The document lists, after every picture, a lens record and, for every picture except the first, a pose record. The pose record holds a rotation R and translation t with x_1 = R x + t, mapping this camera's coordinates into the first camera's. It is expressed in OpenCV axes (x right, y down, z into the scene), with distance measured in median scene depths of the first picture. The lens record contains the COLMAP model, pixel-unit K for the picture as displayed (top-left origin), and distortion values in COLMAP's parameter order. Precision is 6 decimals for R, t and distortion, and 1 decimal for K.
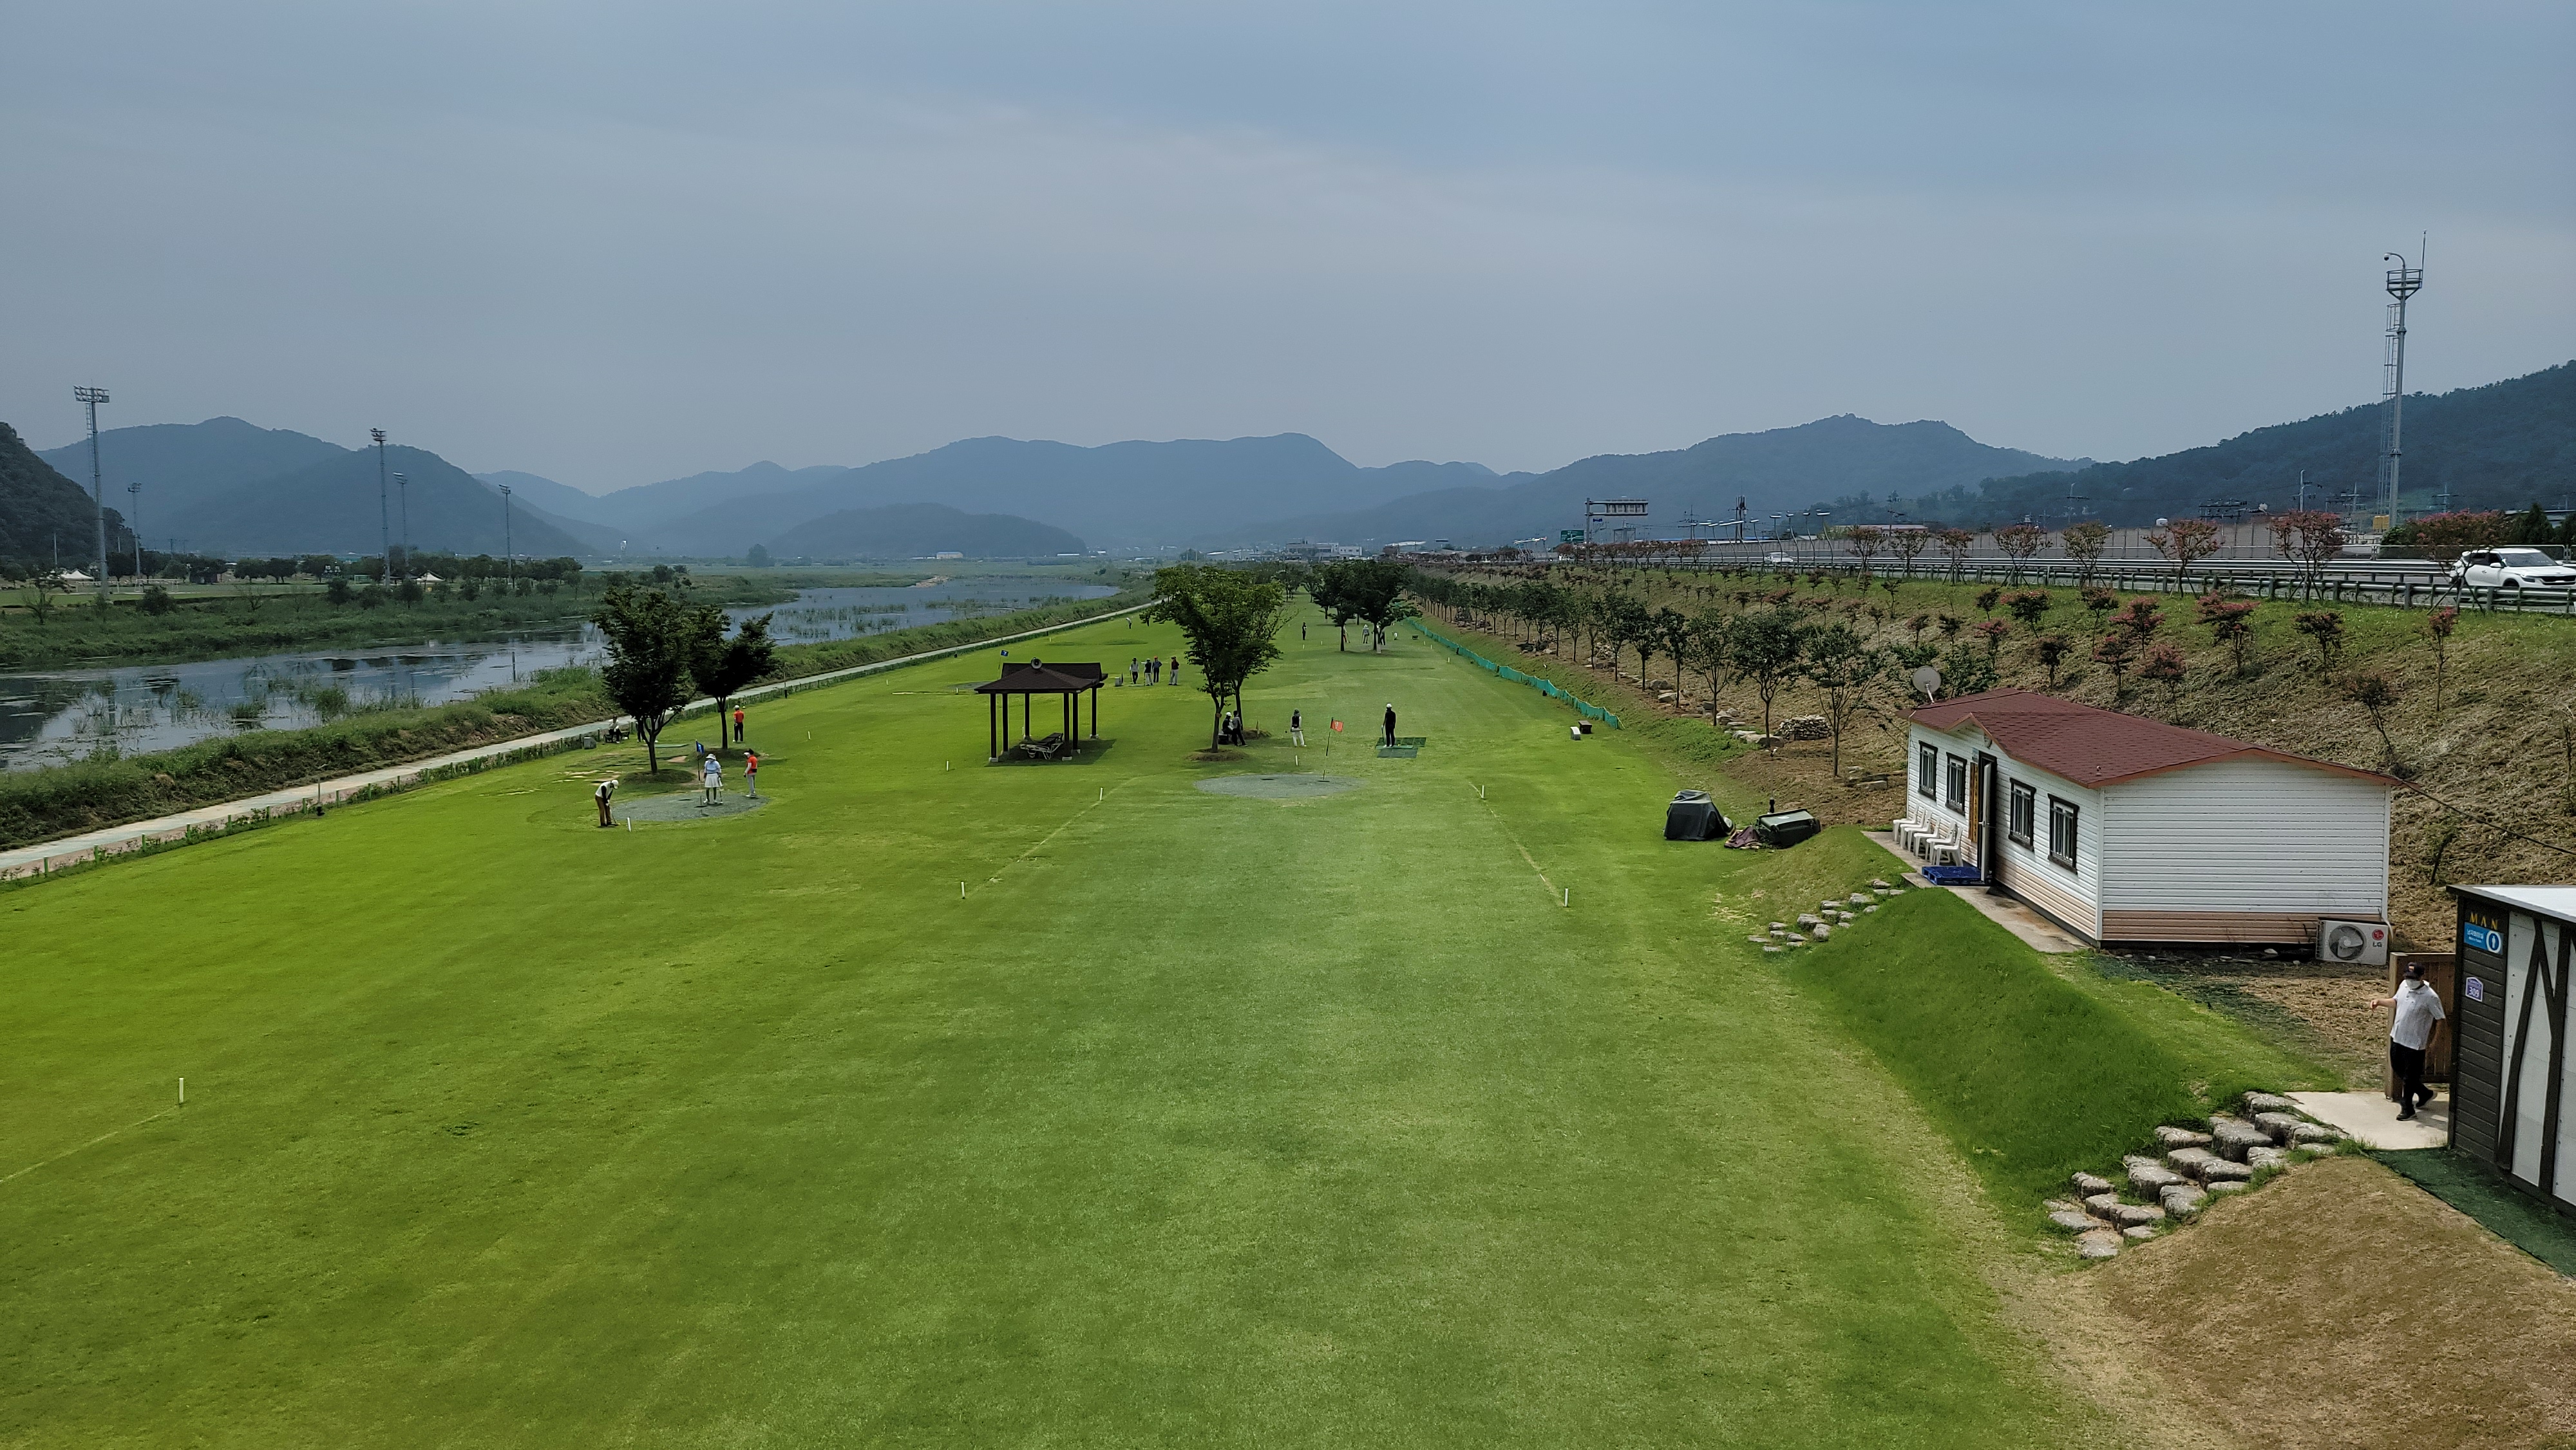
lens RADIAL K [[1894.0, 0, 1282.1], [0, 1894.0, 714.6], [0, 0, 1]] dist [0.073817, -0.063671]
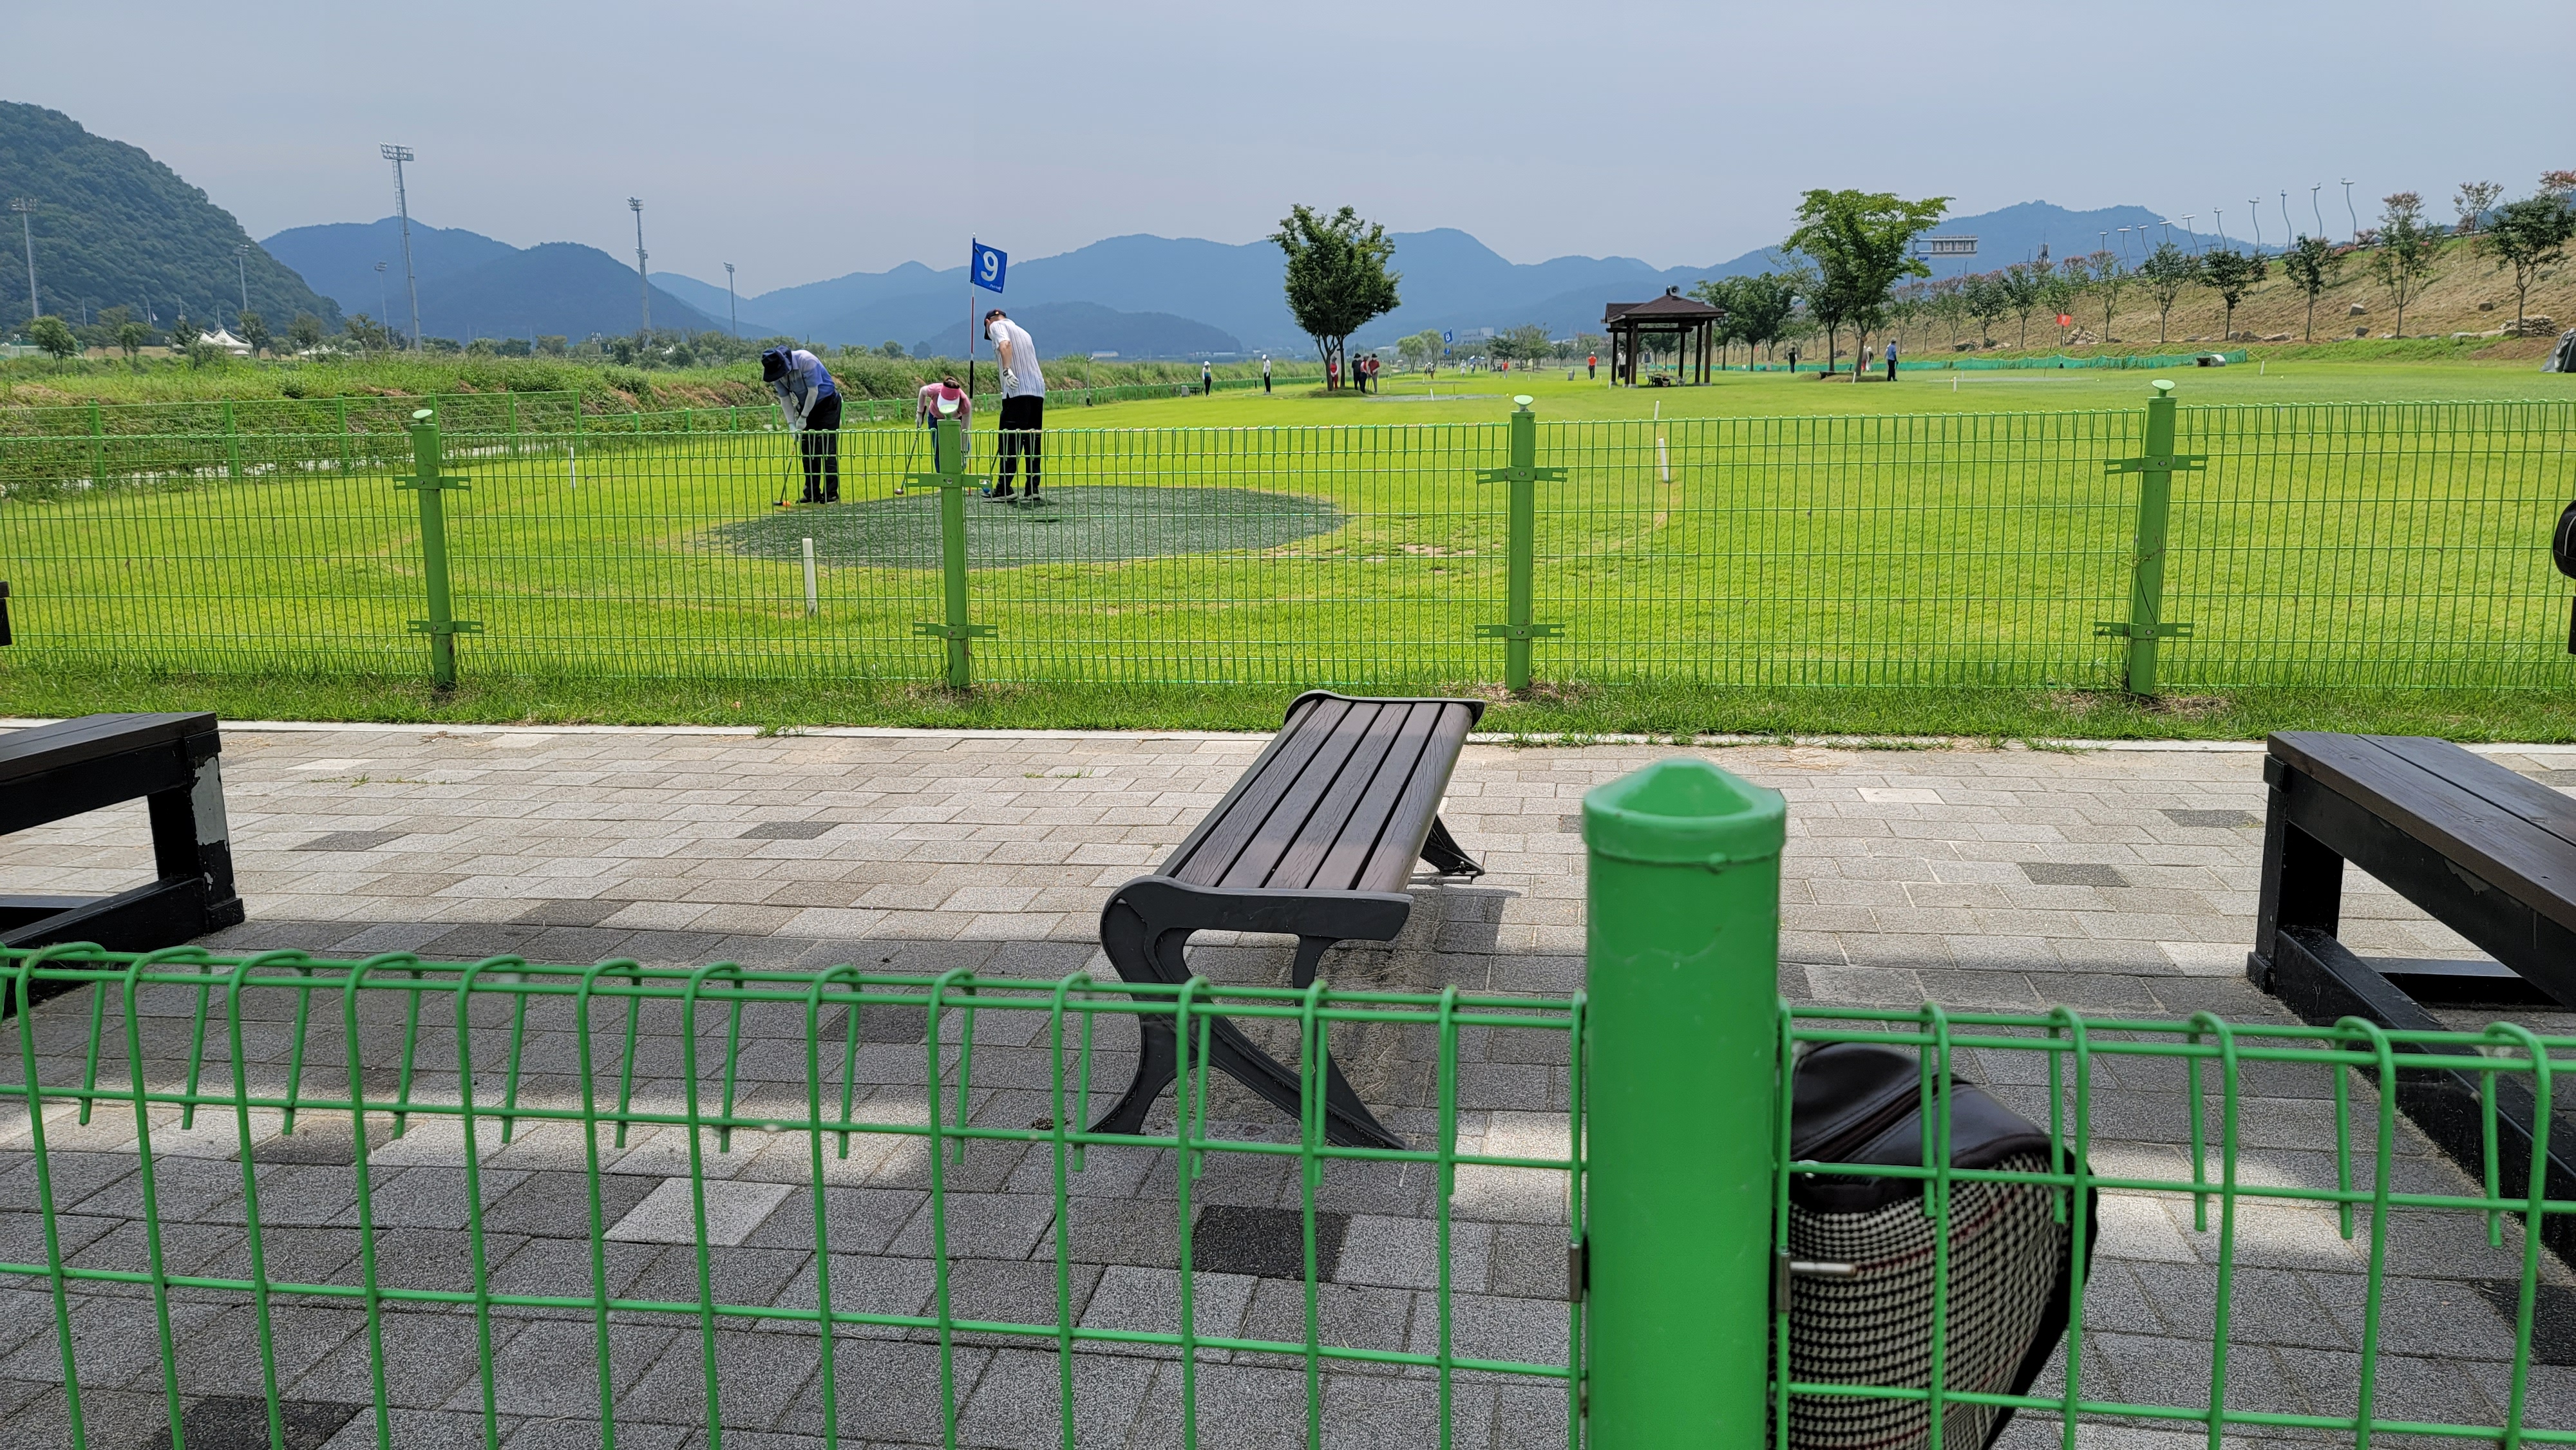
lens RADIAL K [[1894.0, 0, 1280.1], [0, 1894.0, 718.8], [0, 0, 1]] dist [0.073817, -0.063671]
pose [[0.997648, 0.010994, -0.067651, -0.310503], [-0.004109, 0.994870, 0.101081, 0.113585], [0.068415, -0.100565, 0.992575, -0.049800]]
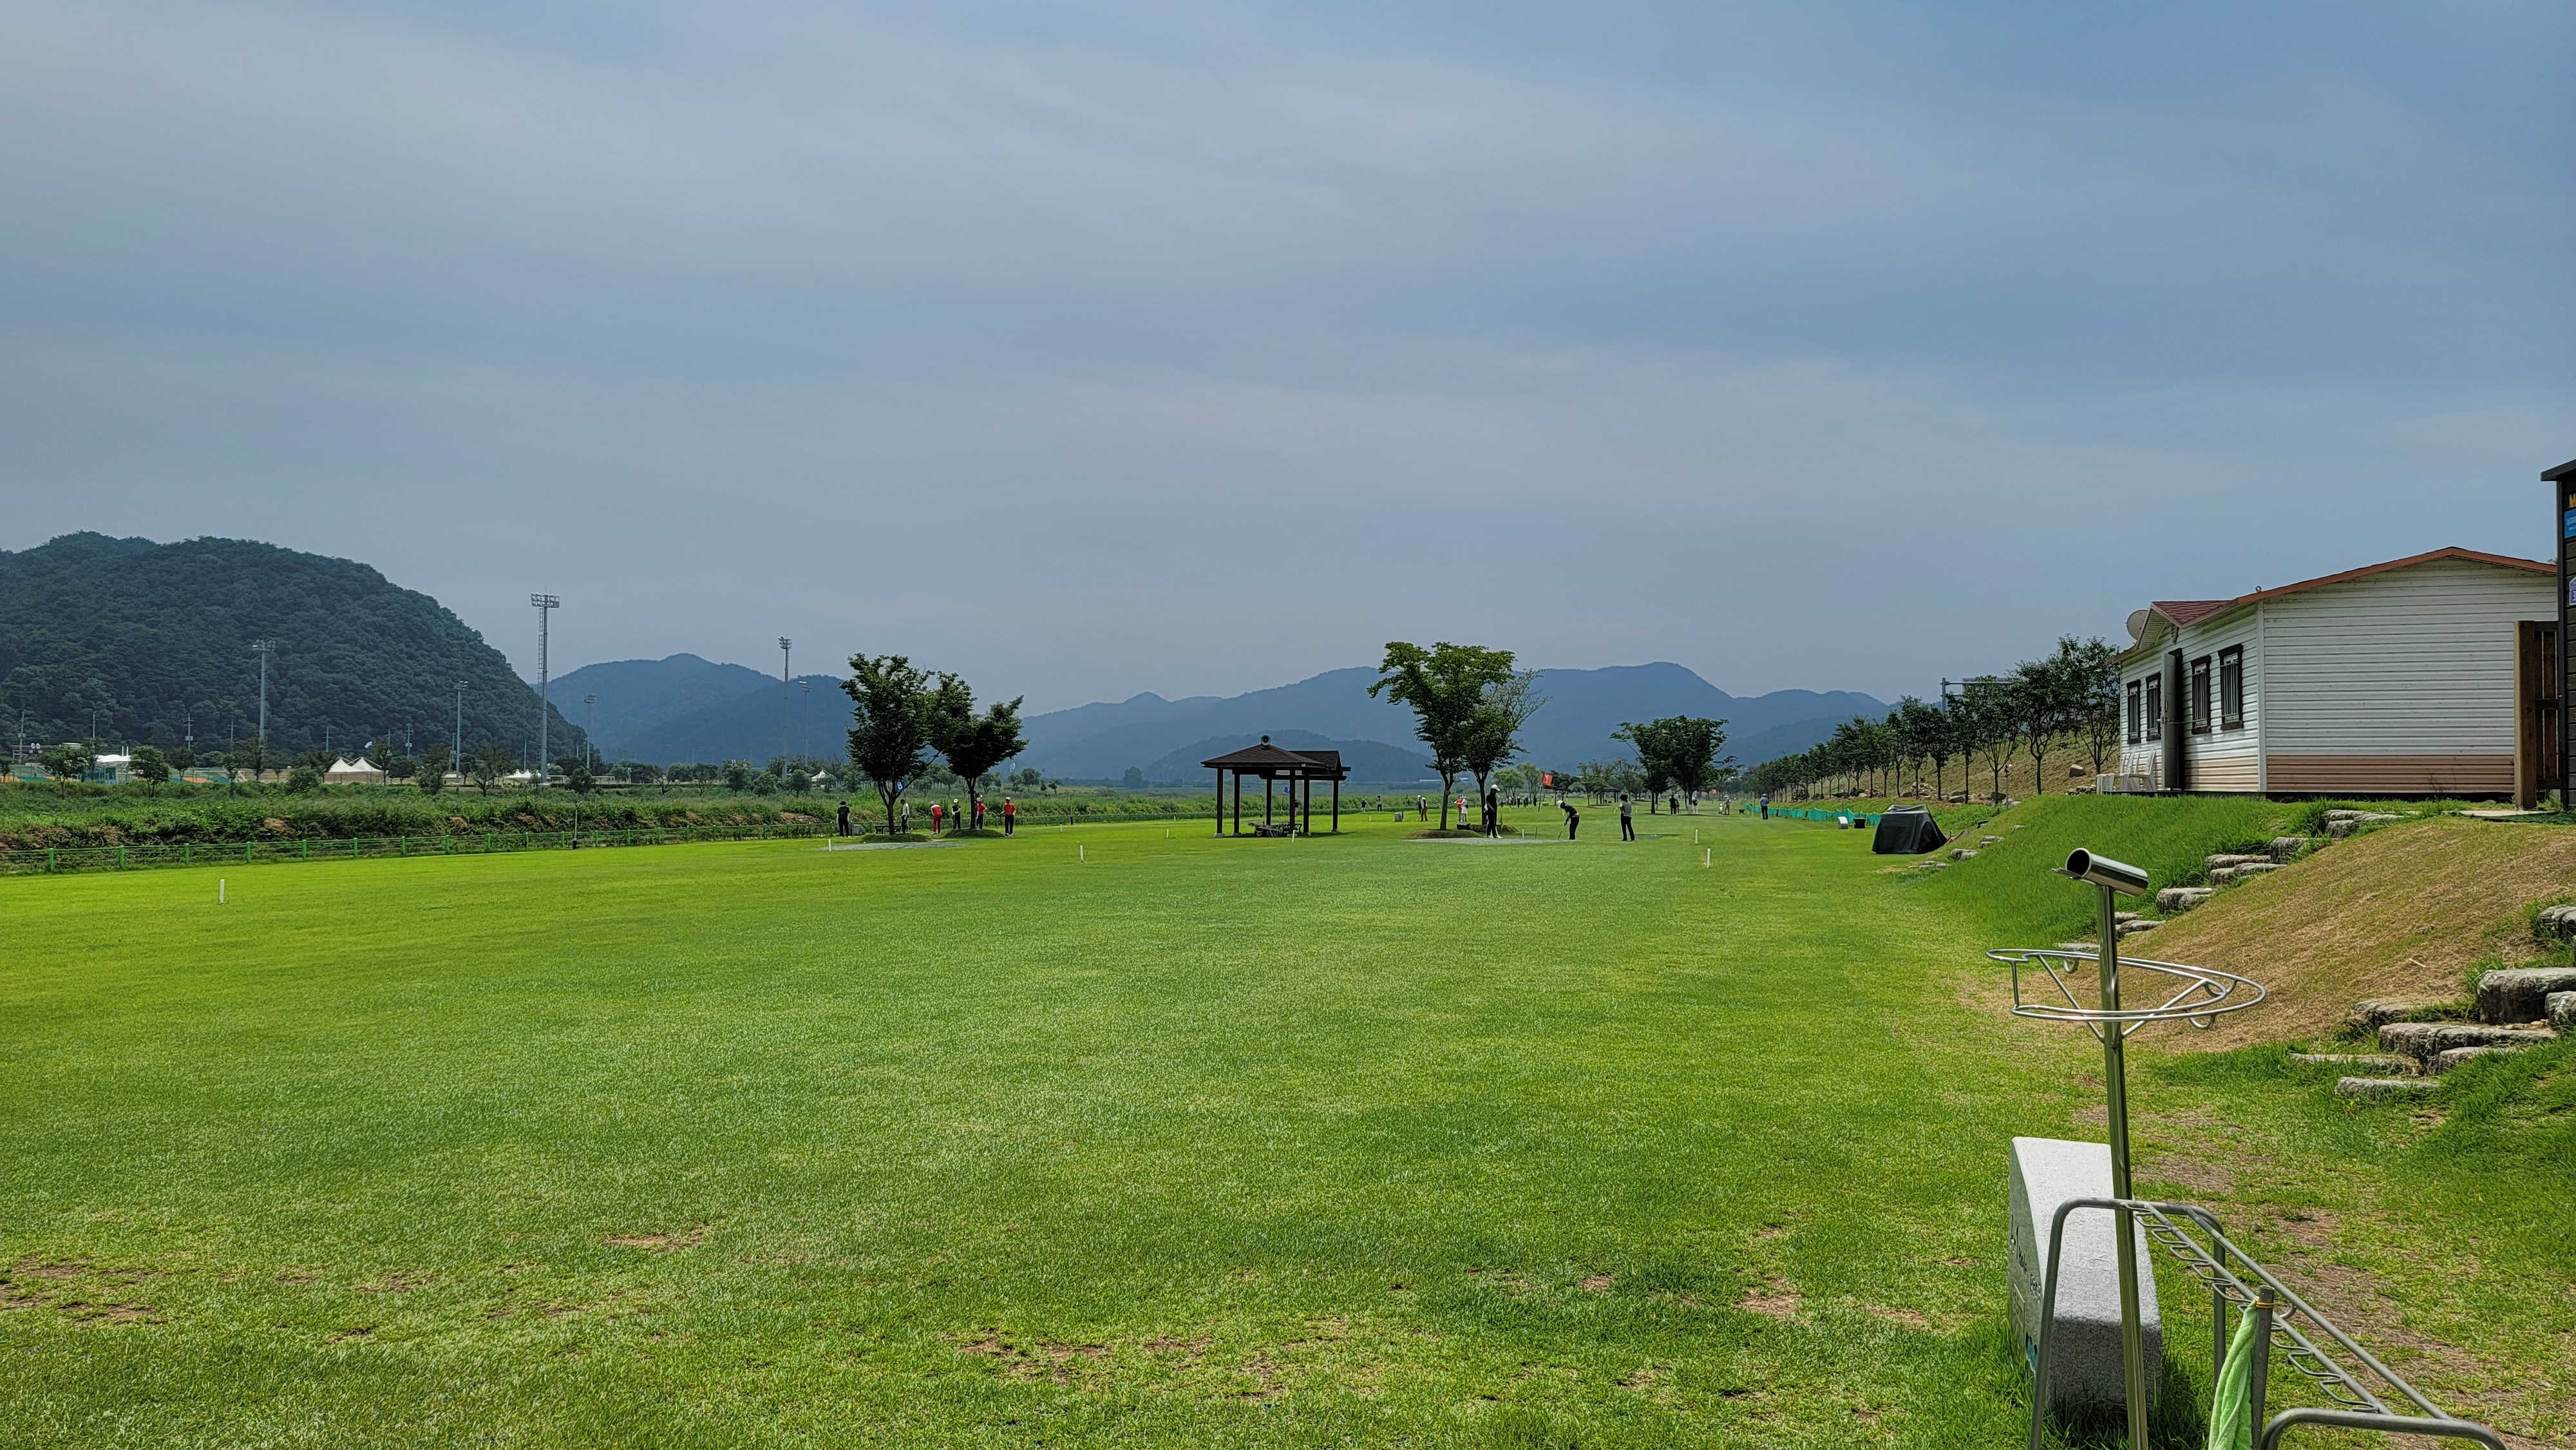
lens RADIAL K [[1894.0, 0, 1241.1], [0, 1894.0, 710.2], [0, 0, 1]] dist [0.073817, -0.063671]
pose [[0.976973, 0.001827, -0.213354, 0.079734], [-0.028460, 0.992143, -0.121826, 0.091011], [0.211455, 0.125093, 0.969350, 0.044594]]
